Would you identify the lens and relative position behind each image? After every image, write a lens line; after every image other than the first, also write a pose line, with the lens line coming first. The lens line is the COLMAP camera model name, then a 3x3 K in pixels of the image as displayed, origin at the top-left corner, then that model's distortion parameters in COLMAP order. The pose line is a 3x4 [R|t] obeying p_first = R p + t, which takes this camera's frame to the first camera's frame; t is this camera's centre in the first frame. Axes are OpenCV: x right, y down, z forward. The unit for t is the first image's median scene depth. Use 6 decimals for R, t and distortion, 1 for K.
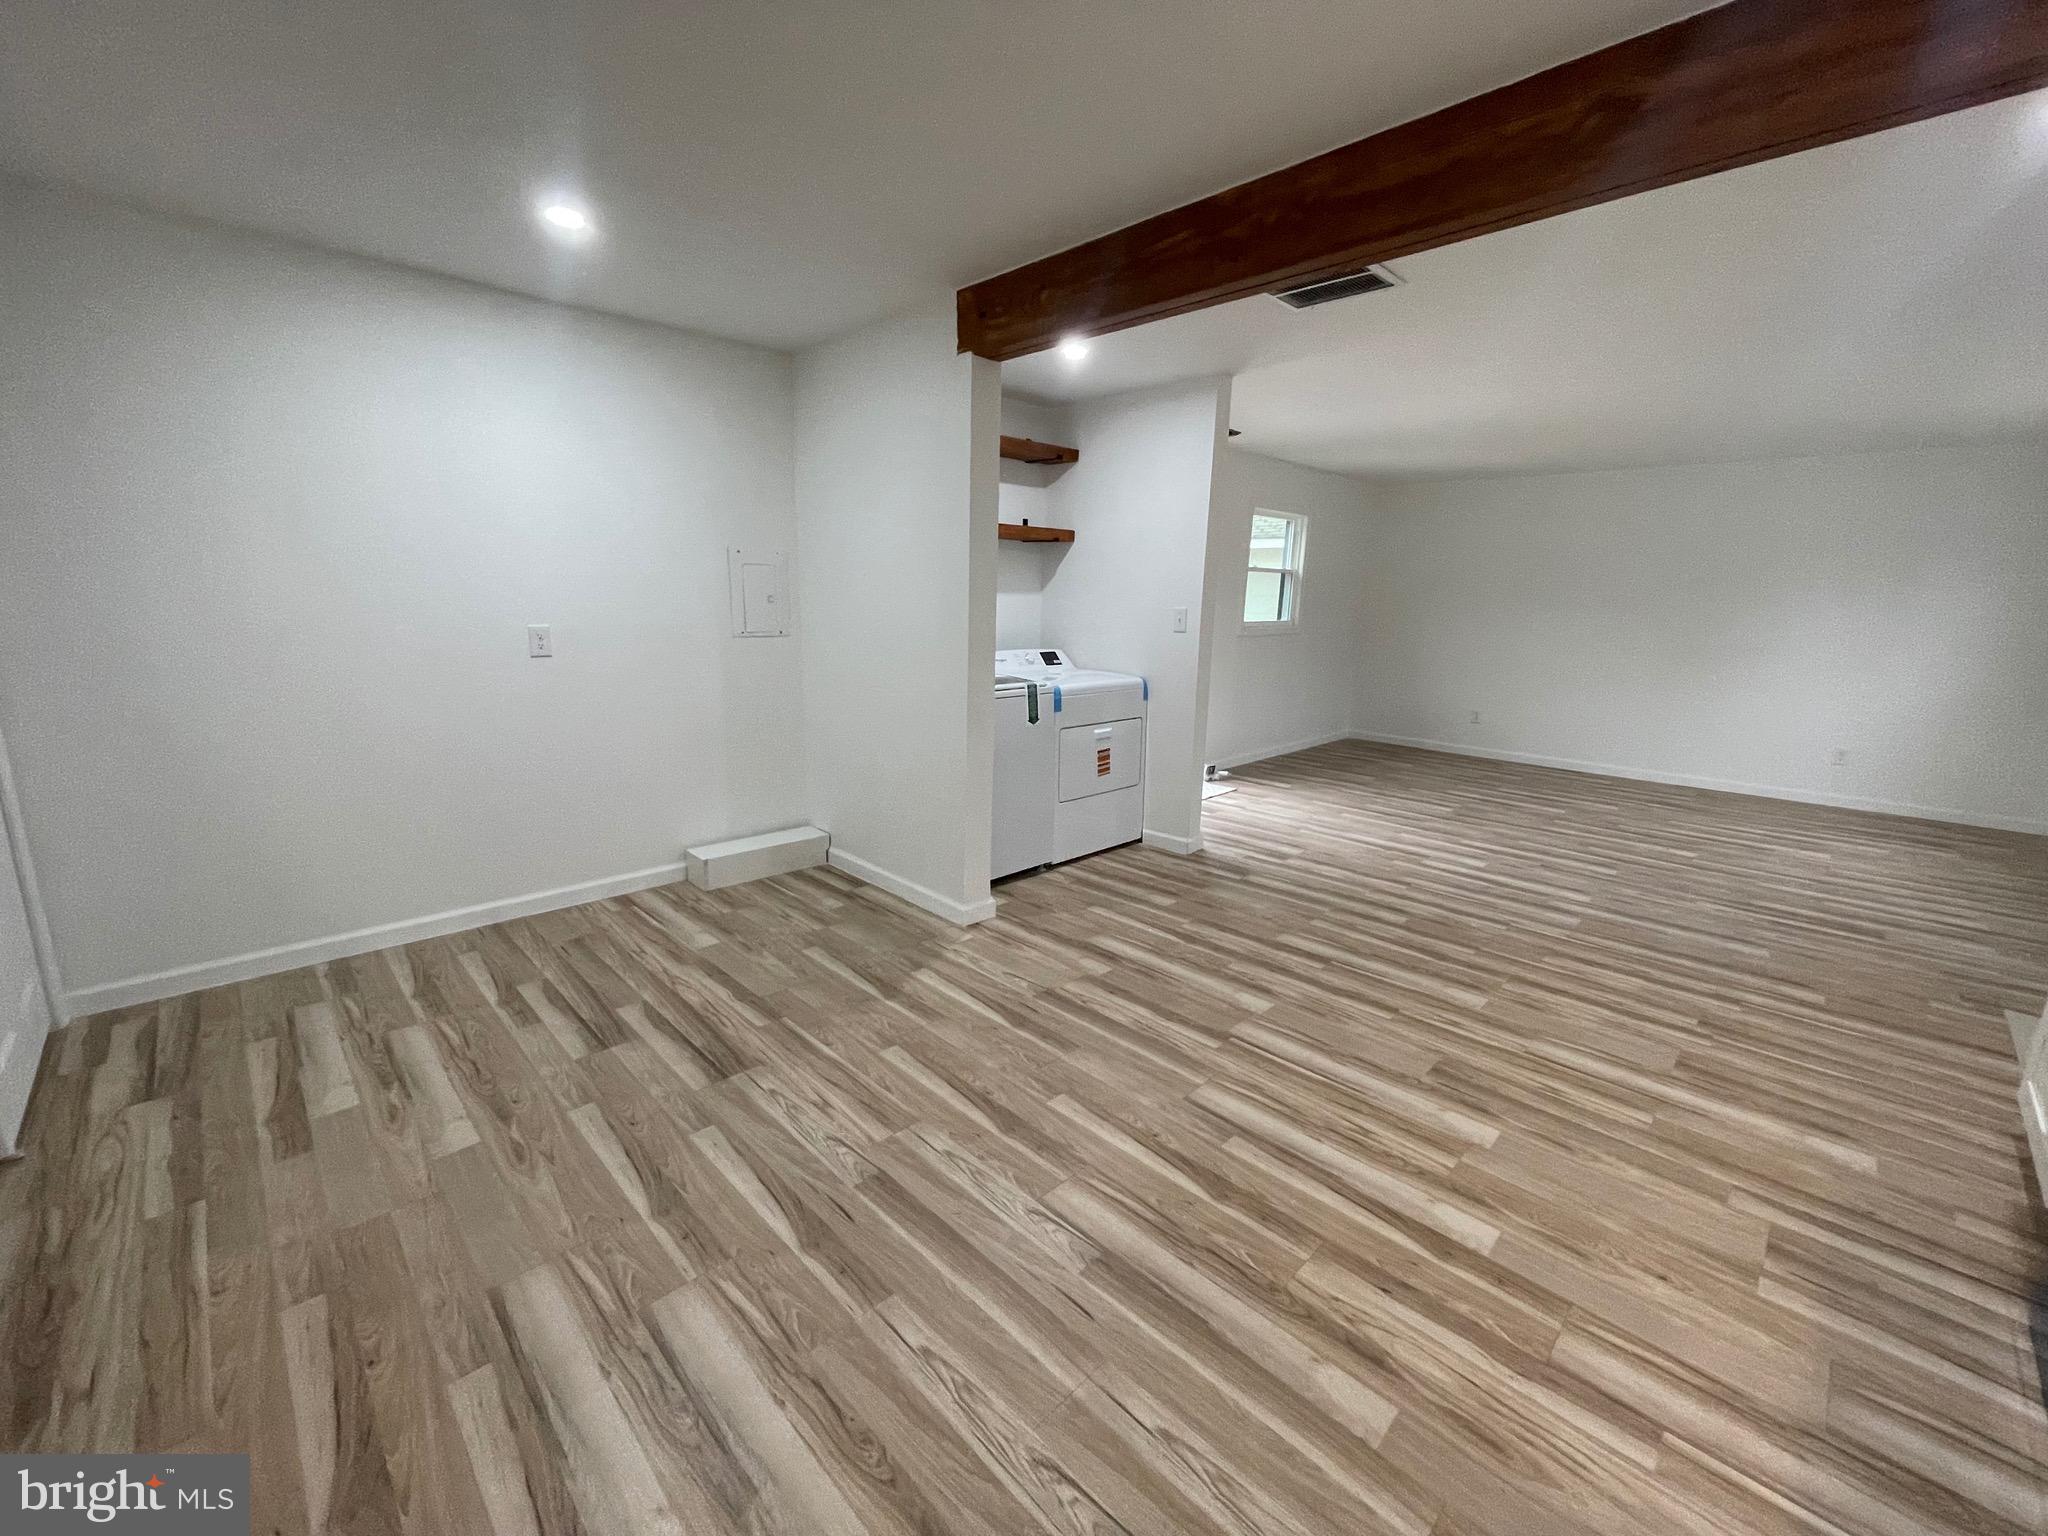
lens RADIAL K [[824.5, 0, 1013.4], [0, 824.5, 773.5], [0, 0, 1]] dist [-0.004248, 0.000329]
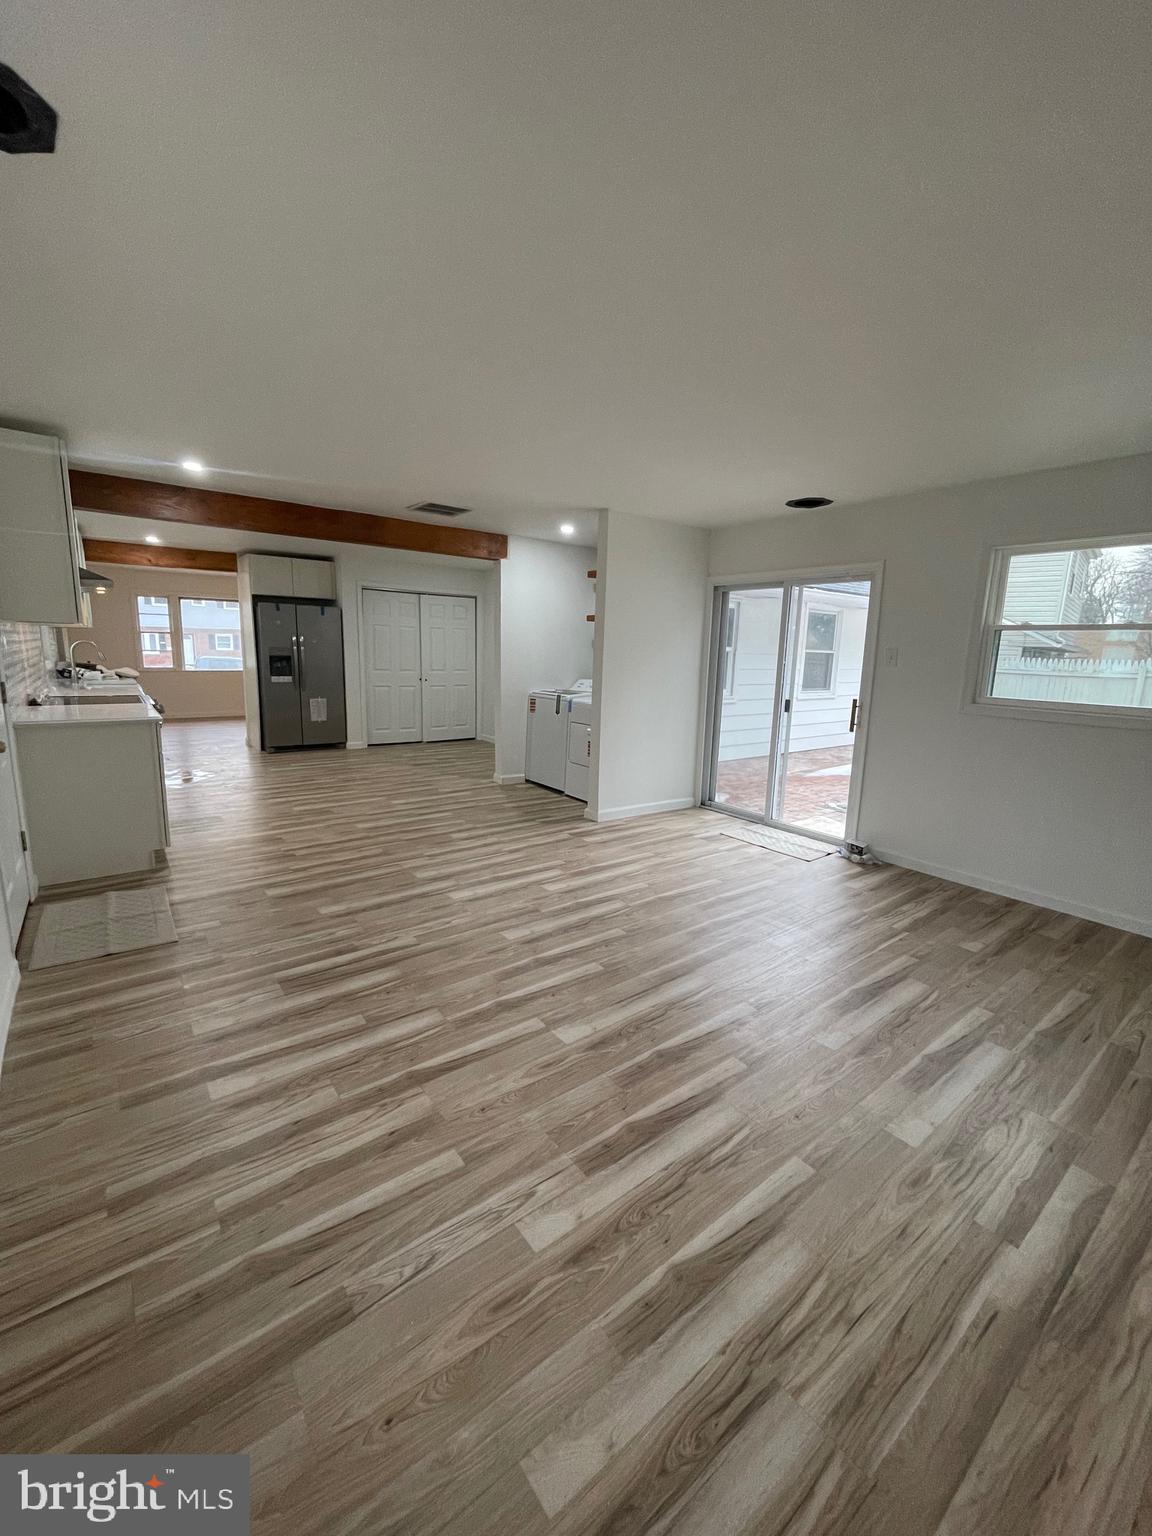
lens RADIAL K [[618.4, 0, 581.6], [0, 618.4, 760.7], [0, 0, 1]] dist [-0.004248, 0.000329]
pose [[-0.104795, 0.152715, -0.982698, 2.052431], [-0.248996, 0.952637, 0.174596, -0.312584], [0.962818, 0.262985, -0.061806, 1.599945]]
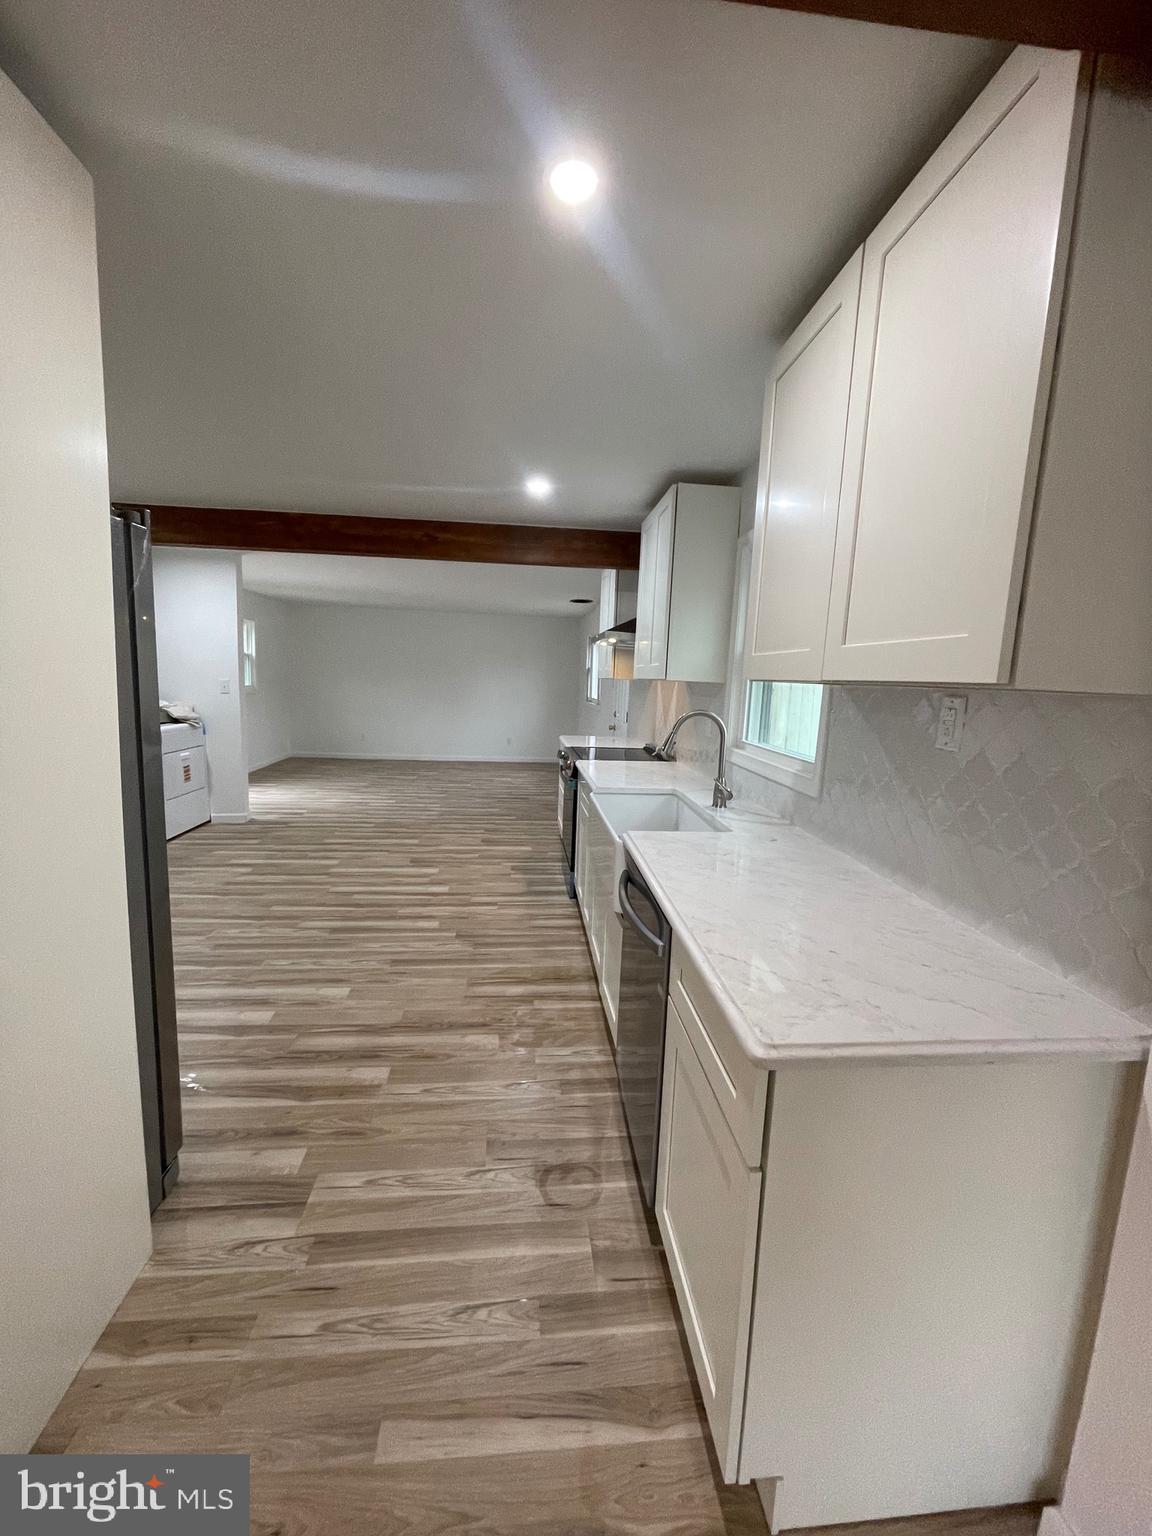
lens RADIAL K [[620.6, 0, 573.4], [0, 620.6, 722.3], [0, 0, 1]] dist [-0.006207, -0.000598]
pose [[0.623114, -0.053926, 0.780270, -0.550693], [0.145535, 0.988192, -0.047927, 0.083245], [-0.768471, 0.143421, 0.623604, -0.547965]]
